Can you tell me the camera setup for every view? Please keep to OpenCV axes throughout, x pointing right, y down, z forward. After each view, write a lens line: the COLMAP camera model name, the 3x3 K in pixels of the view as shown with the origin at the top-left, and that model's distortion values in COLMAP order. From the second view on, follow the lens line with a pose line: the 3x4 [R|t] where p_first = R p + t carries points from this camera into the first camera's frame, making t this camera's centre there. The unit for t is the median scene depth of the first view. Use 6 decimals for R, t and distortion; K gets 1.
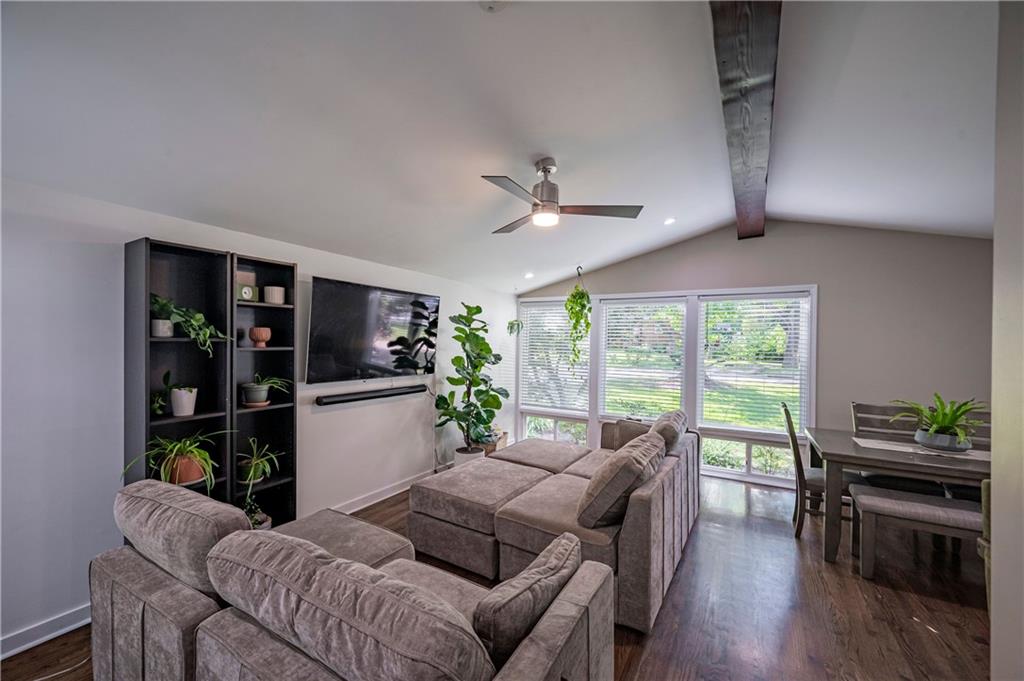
lens RADIAL K [[406.8, 0, 512.9], [0, 406.8, 343.1], [0, 0, 1]] dist [0.003217, 0.000351]
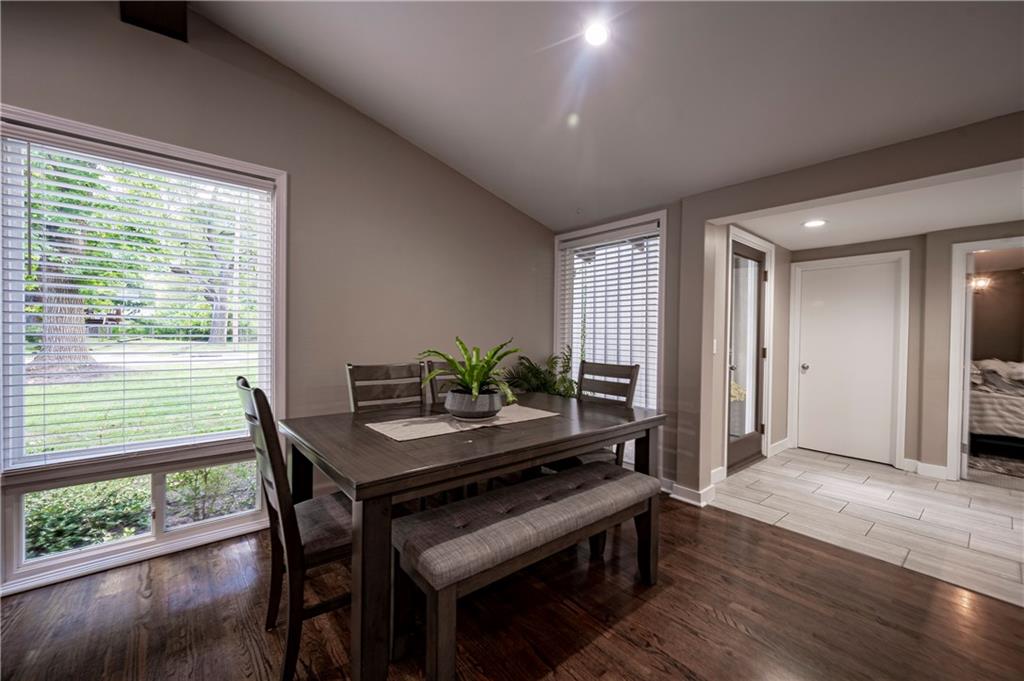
lens RADIAL K [[406.8, 0, 514.6], [0, 406.8, 335.7], [0, 0, 1]] dist [0.003217, 0.000351]
pose [[0.330982, -0.021313, 0.943396, 0.390805], [-0.004689, 0.999695, 0.024230, 0.099445], [-0.943625, -0.012443, 0.330781, 0.650558]]
